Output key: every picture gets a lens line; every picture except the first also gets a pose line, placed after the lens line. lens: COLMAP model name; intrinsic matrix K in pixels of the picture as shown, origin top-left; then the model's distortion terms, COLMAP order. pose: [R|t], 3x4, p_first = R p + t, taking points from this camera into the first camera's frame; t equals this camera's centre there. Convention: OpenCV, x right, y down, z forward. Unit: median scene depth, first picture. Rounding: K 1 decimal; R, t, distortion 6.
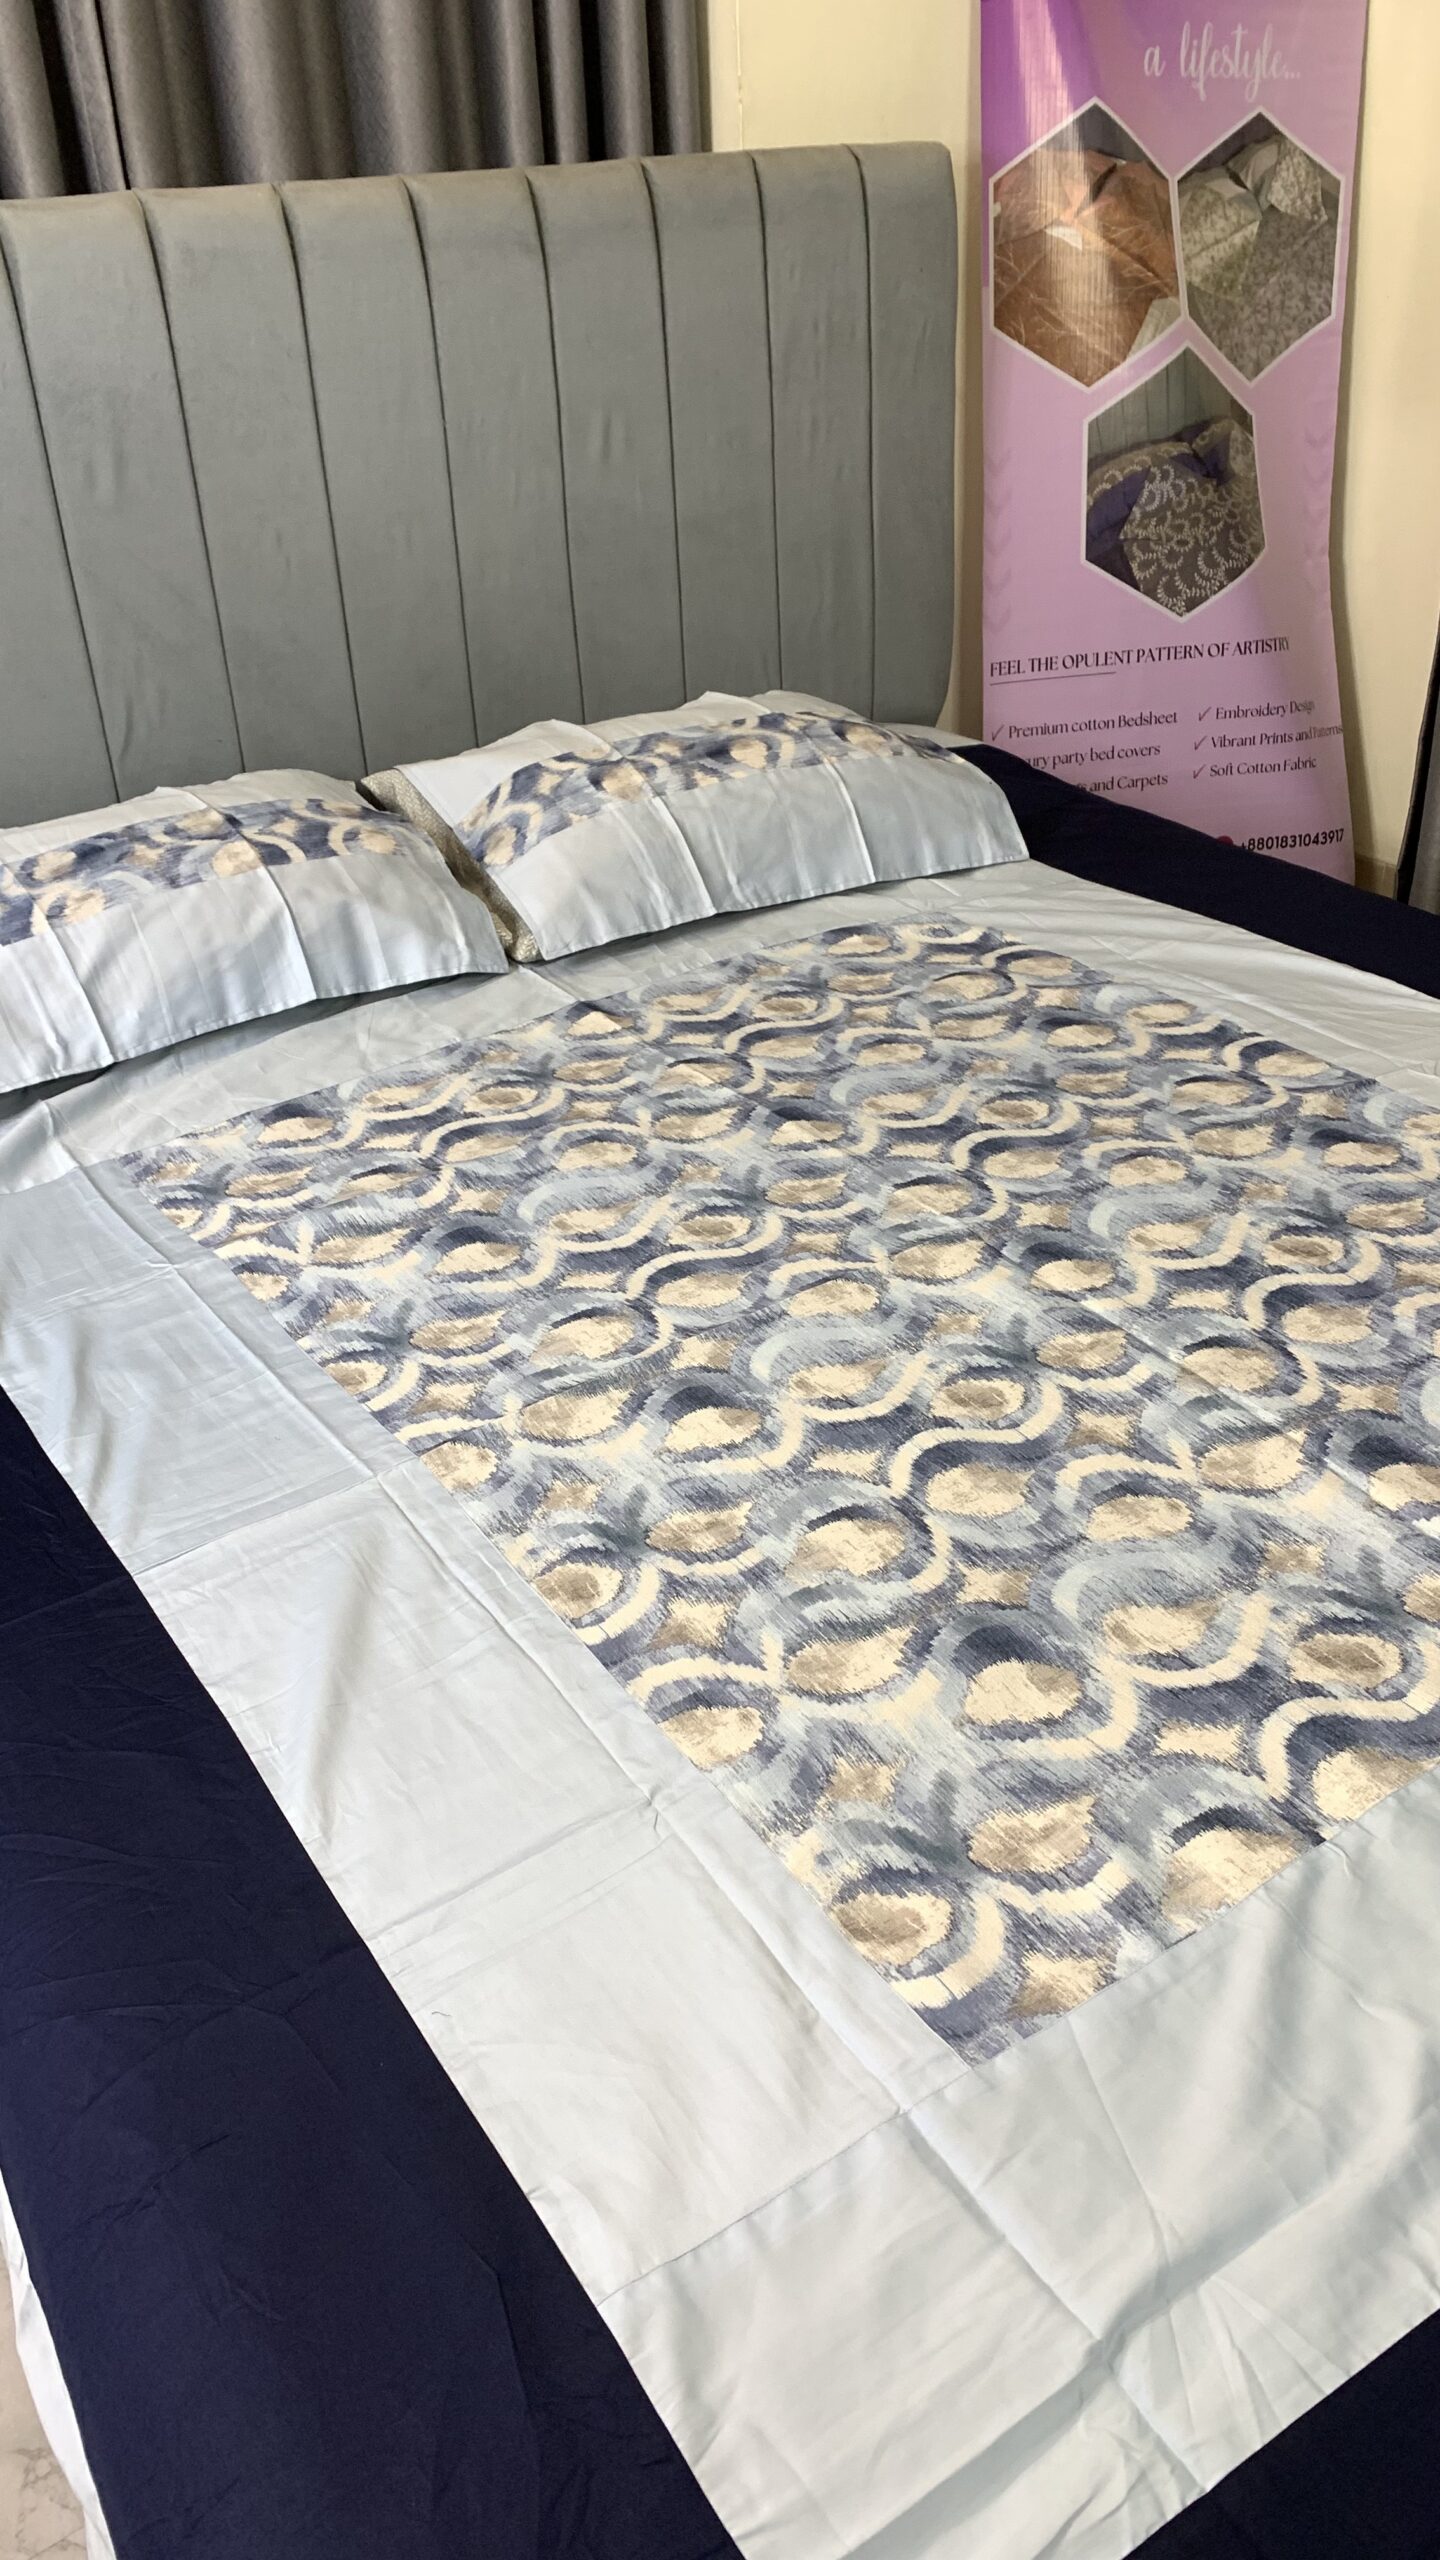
lens RADIAL K [[1967.5, 0, 737.0], [0, 1967.5, 1287.6], [0, 0, 1]] dist [0.138463, -0.329451]
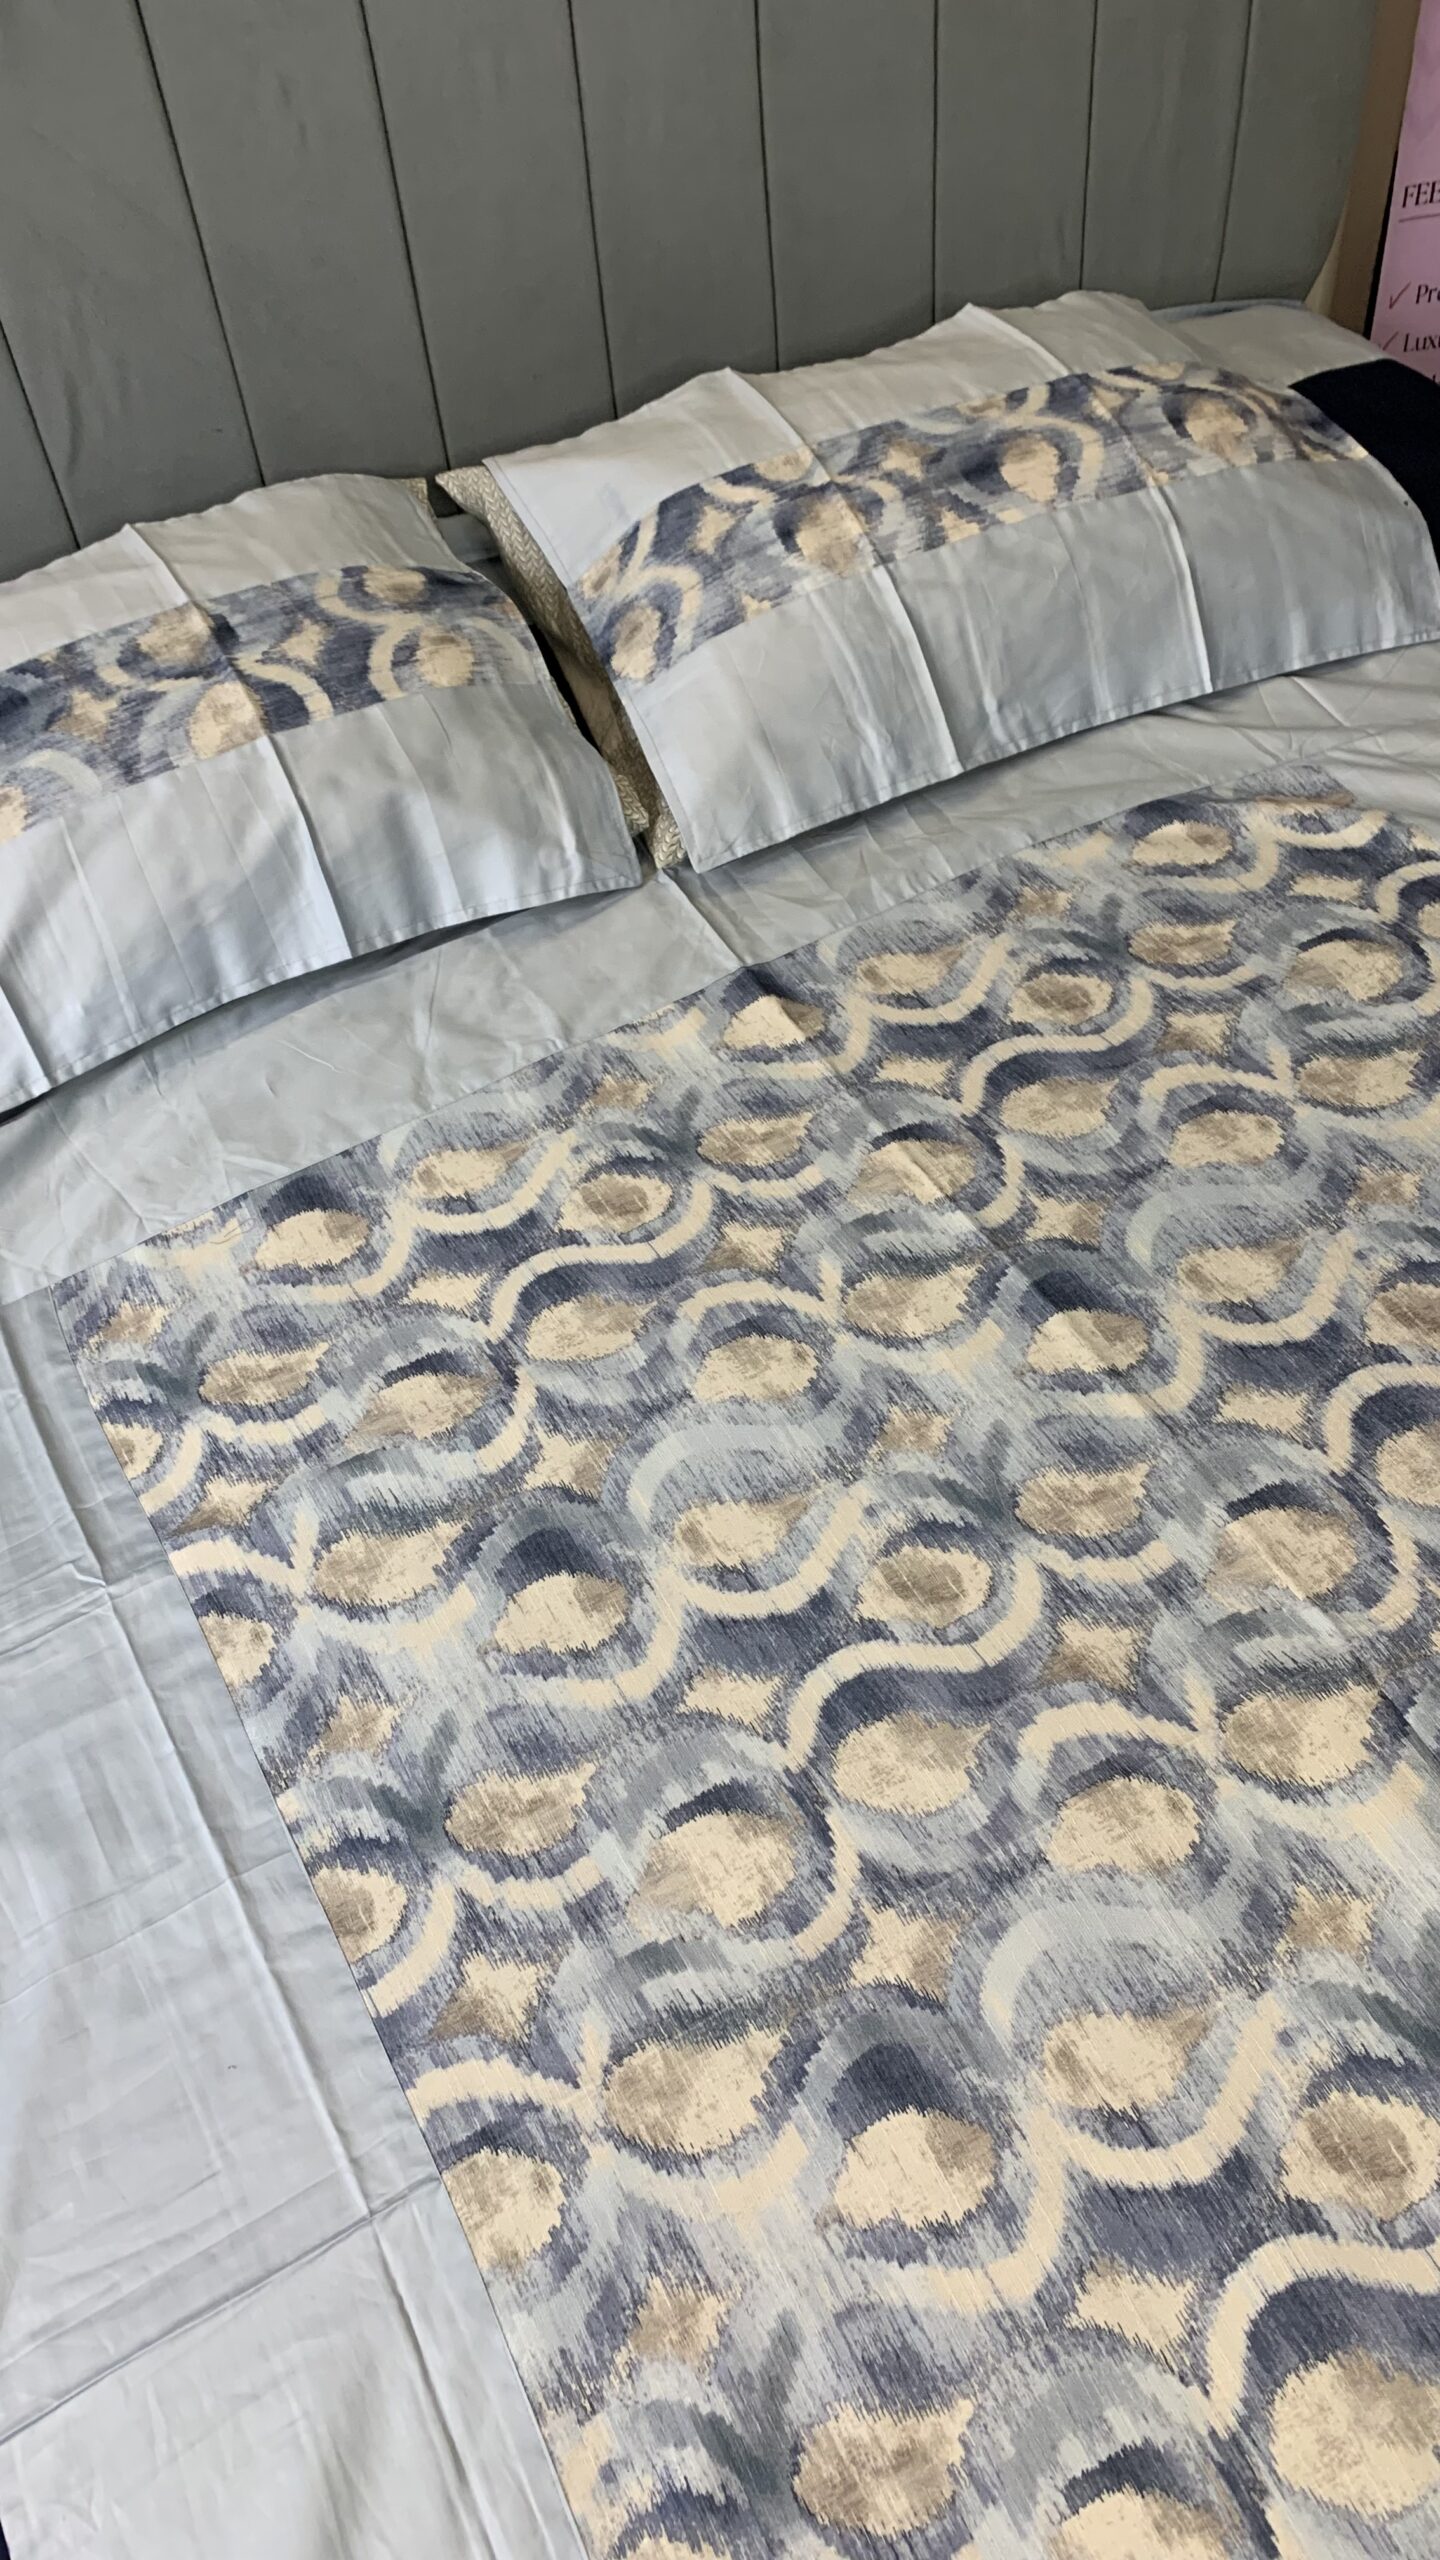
lens RADIAL K [[1967.5, 0, 737.0], [0, 1967.5, 1287.6], [0, 0, 1]] dist [0.138463, -0.329451]
pose [[0.994852, 0.058182, -0.082968, -0.022735], [-0.026831, 0.940764, 0.337999, -0.283119], [0.097719, -0.334033, 0.937482, 0.368414]]
